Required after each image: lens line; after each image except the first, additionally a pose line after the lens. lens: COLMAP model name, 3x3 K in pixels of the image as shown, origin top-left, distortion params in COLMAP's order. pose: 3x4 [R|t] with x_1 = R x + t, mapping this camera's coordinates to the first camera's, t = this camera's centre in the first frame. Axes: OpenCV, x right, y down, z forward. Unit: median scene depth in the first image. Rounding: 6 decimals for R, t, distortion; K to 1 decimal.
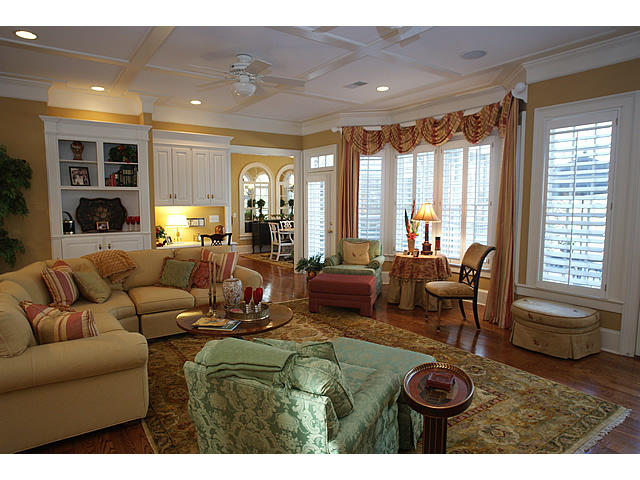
lens RADIAL K [[408.2, 0, 317.7], [0, 408.2, 238.8], [0, 0, 1]] dist [-0.007867, 0.001737]
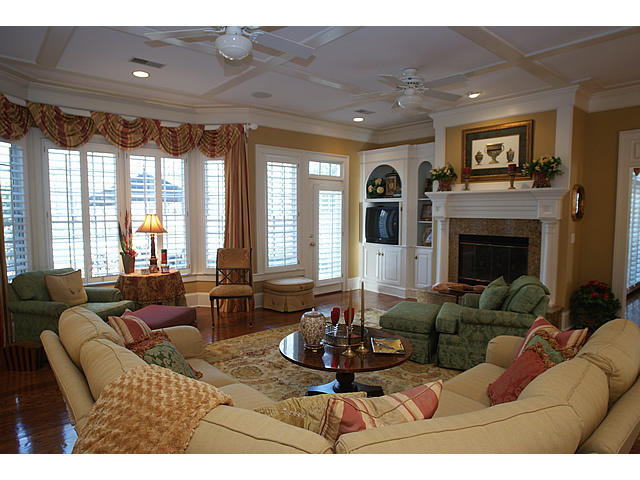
lens RADIAL K [[408.2, 0, 318.4], [0, 408.2, 239.5], [0, 0, 1]] dist [-0.007867, 0.001737]
pose [[-0.077737, -0.068608, 0.994610, -0.667672], [0.095070, 0.992573, 0.075898, -0.065135], [-0.992431, 0.100458, -0.070637, 0.707823]]
